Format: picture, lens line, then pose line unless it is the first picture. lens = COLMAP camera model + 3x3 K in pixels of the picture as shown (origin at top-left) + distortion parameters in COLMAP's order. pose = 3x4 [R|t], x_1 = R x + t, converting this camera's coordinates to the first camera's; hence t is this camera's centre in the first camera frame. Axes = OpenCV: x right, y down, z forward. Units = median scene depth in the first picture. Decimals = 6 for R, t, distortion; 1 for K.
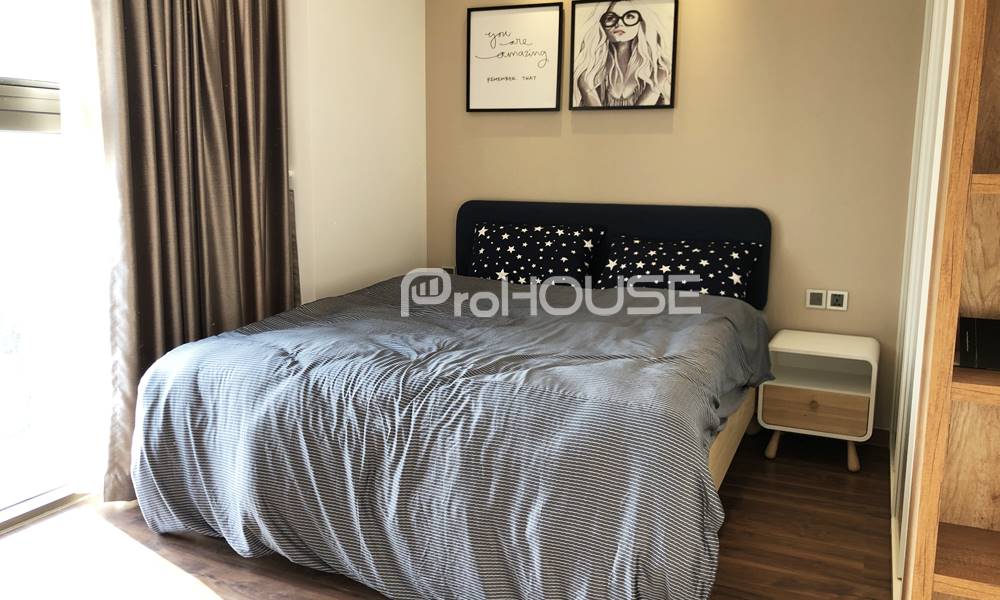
lens RADIAL K [[812.7, 0, 500.0], [0, 812.7, 300.0], [0, 0, 1]] dist [0.059475, -0.103384]
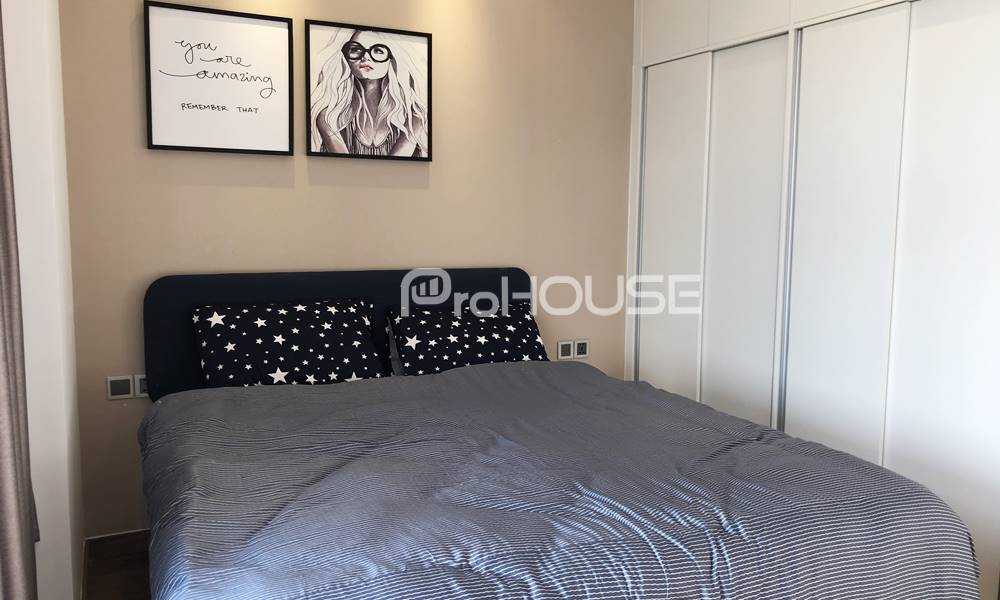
lens RADIAL K [[812.5, 0, 500.0], [0, 812.5, 300.0], [0, 0, 1]] dist [0.106131, -0.271012]
pose [[0.629634, -0.091890, 0.771438, -0.447869], [0.123420, 0.992201, 0.017453, -0.090699], [-0.767026, 0.084222, 0.636065, 0.388920]]
